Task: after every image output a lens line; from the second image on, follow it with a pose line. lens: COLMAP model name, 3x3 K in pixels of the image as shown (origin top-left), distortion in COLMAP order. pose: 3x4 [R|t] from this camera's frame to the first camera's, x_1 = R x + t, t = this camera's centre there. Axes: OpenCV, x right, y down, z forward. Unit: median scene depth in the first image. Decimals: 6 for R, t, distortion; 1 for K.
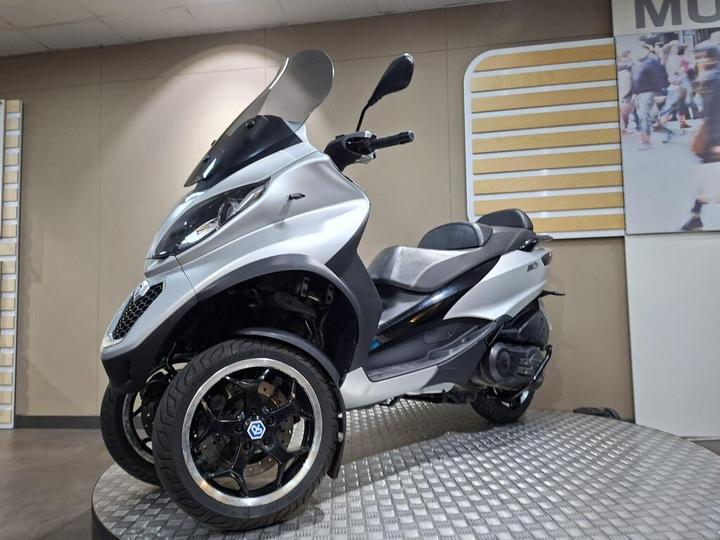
lens RADIAL K [[509.3, 0, 365.1], [0, 509.3, 275.9], [0, 0, 1]] dist [0.038906, -0.043885]
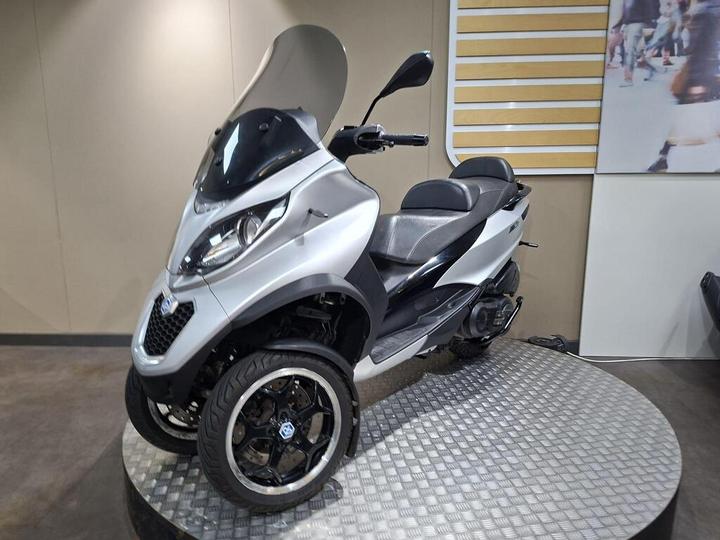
lens RADIAL K [[509.3, 0, 358.6], [0, 509.3, 281.2], [0, 0, 1]] dist [0.038906, -0.043885]
pose [[0.995712, 0.001511, 0.092500, -0.063497], [-0.024850, 0.967487, 0.251695, -0.121766], [-0.089112, -0.252915, 0.963376, -0.006998]]
